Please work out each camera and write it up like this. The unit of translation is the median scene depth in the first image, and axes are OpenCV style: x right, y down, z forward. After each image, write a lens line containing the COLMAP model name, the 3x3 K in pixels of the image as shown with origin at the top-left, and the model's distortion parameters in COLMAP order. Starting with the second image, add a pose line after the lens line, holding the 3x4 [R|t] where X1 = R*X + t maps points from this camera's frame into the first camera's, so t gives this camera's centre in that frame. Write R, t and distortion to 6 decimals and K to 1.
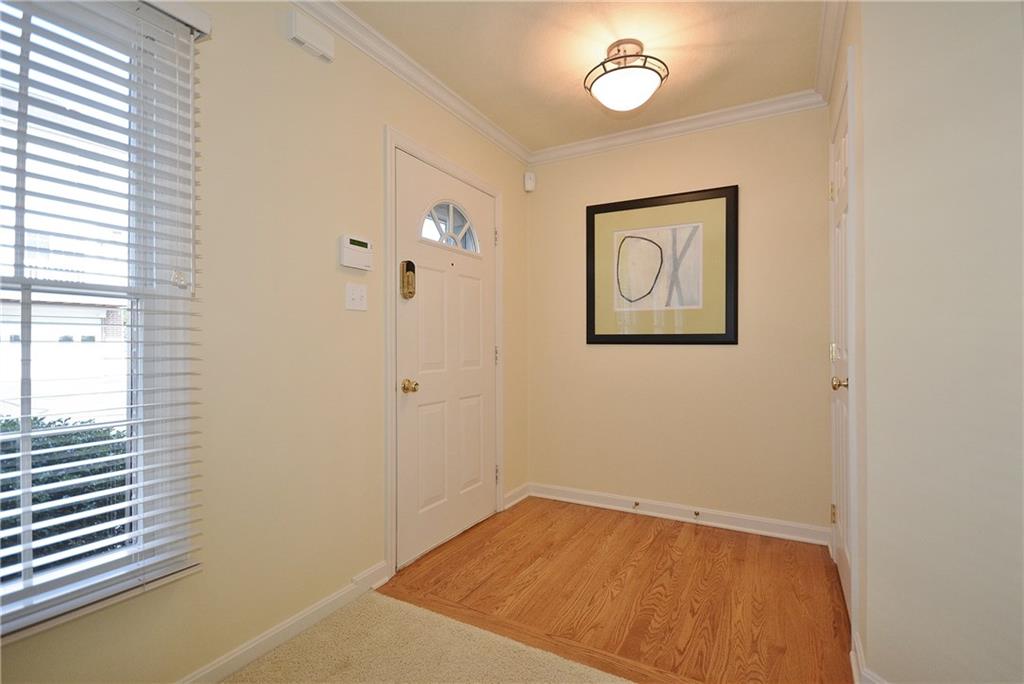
lens RADIAL K [[472.7, 0, 512.0], [0, 472.7, 342.0], [0, 0, 1]] dist [-0.000353, -0.000026]
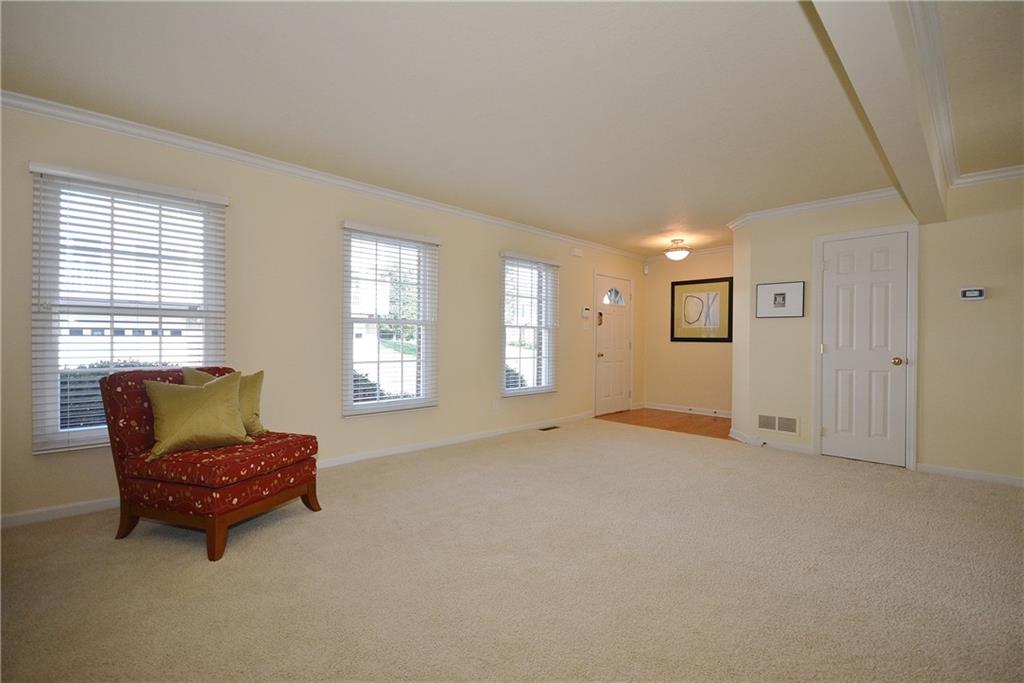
lens RADIAL K [[449.8, 0, 522.8], [0, 449.8, 343.3], [0, 0, 1]] dist [-0.018978, -0.000628]
pose [[0.964854, 0.011811, -0.262519, 0.042232], [-0.009637, 0.999908, 0.009567, -0.001352], [0.262608, -0.006701, 0.964879, -1.490223]]
